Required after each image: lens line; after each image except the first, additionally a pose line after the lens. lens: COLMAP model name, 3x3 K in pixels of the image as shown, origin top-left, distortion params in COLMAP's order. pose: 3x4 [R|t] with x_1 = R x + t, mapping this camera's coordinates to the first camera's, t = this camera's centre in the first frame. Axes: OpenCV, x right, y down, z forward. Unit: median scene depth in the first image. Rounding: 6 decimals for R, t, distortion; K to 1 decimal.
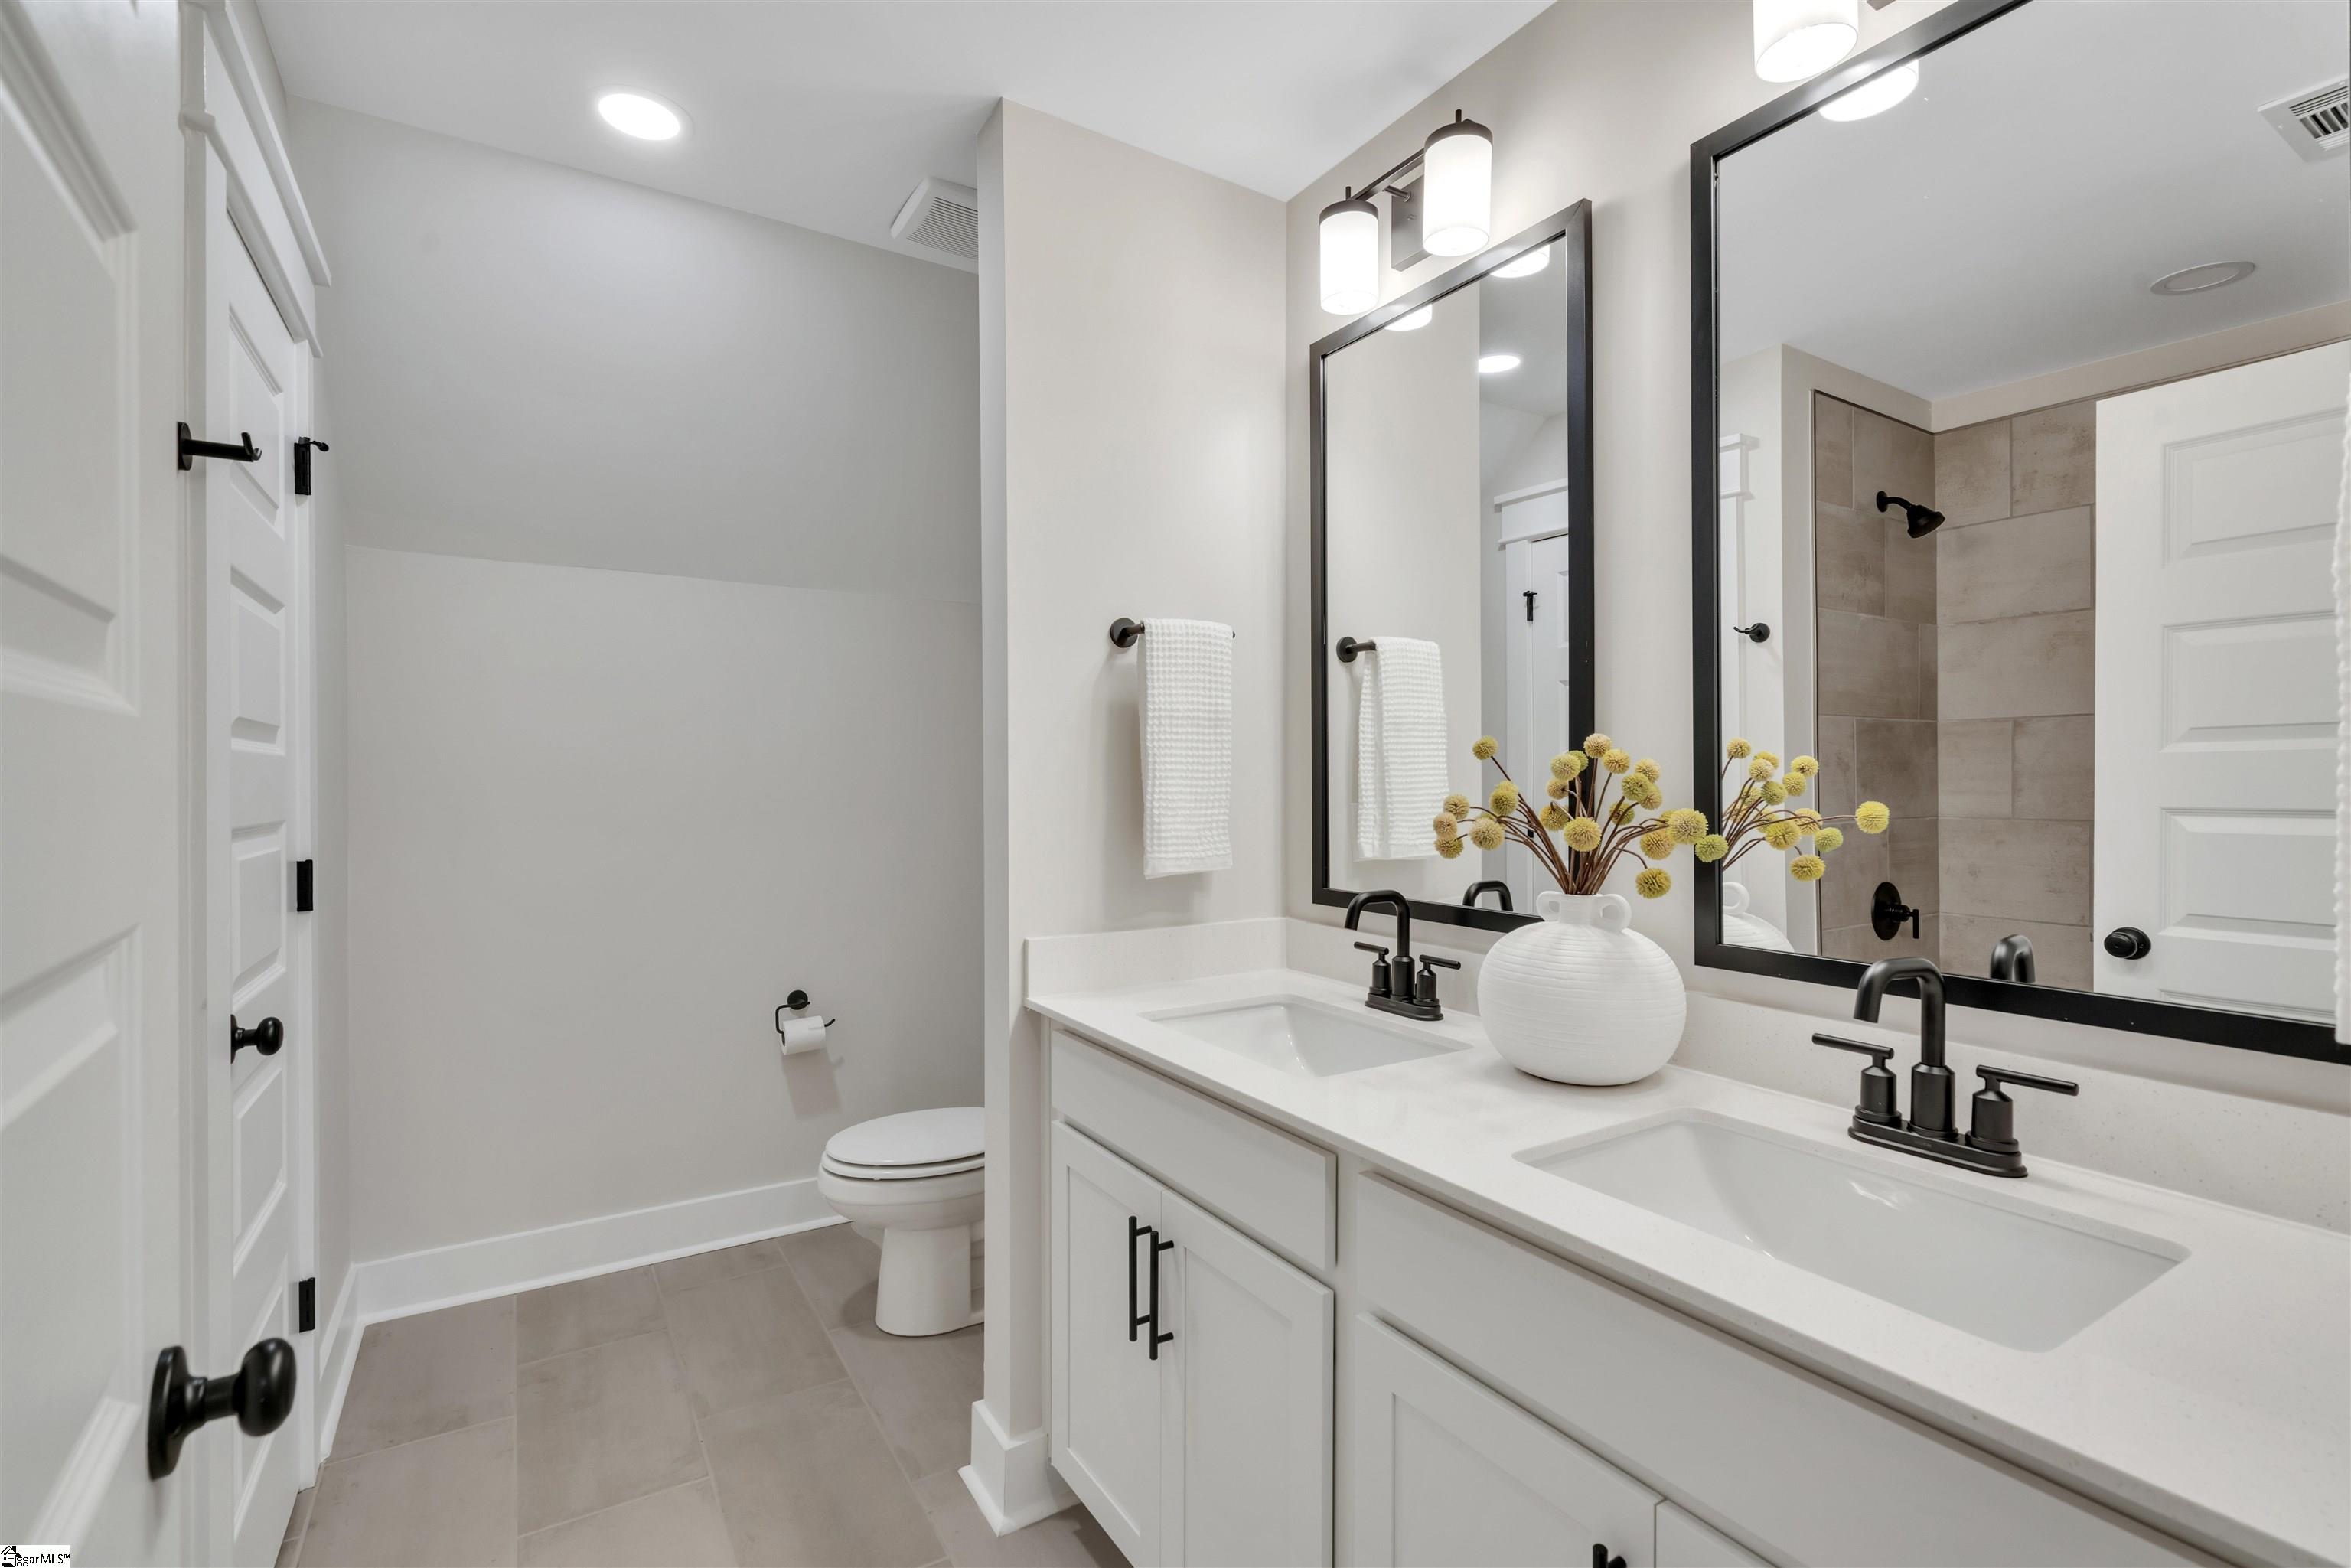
lens RADIAL K [[1060.8, 0, 1169.2], [0, 1060.8, 784.9], [0, 0, 1]] dist [-0.001268, 0.000767]
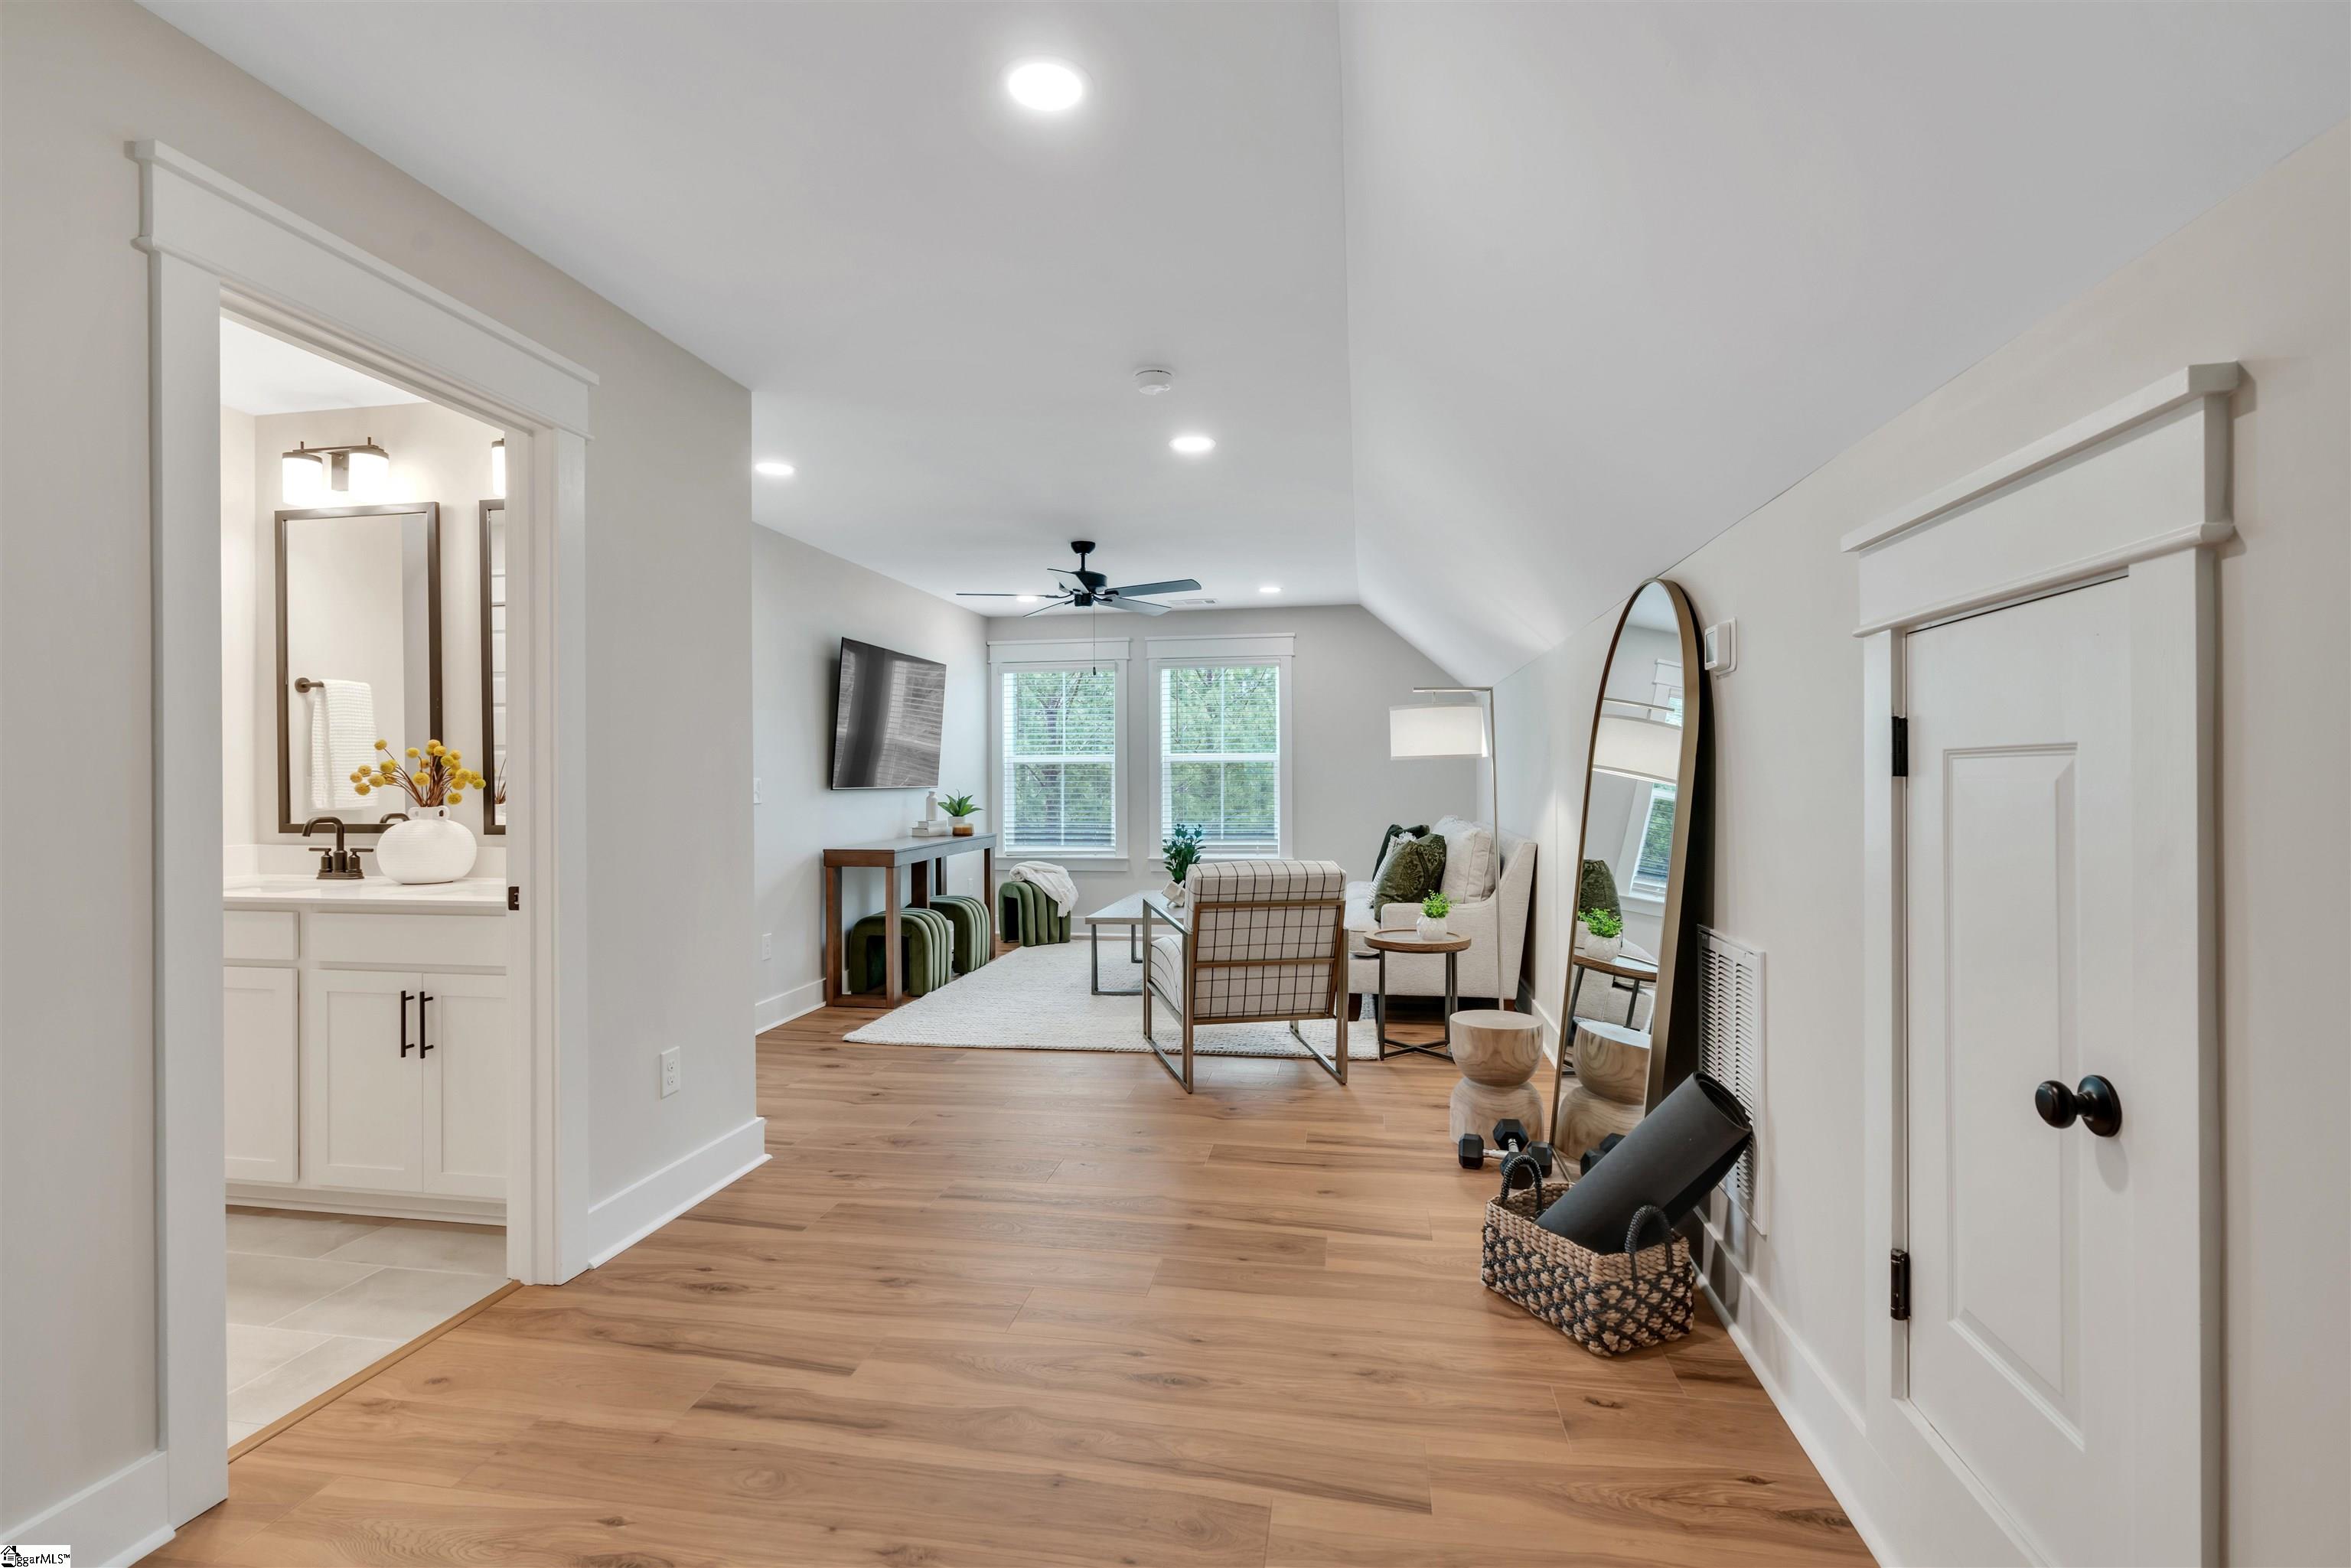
lens RADIAL K [[1060.8, 0, 1169.2], [0, 1060.8, 784.9], [0, 0, 1]] dist [-0.001268, 0.000767]
pose [[0.659024, -0.004875, 0.752106, -0.236022], [0.007290, 0.999973, 0.000093, 0.049632], [-0.752087, 0.005422, 0.659042, -1.401250]]
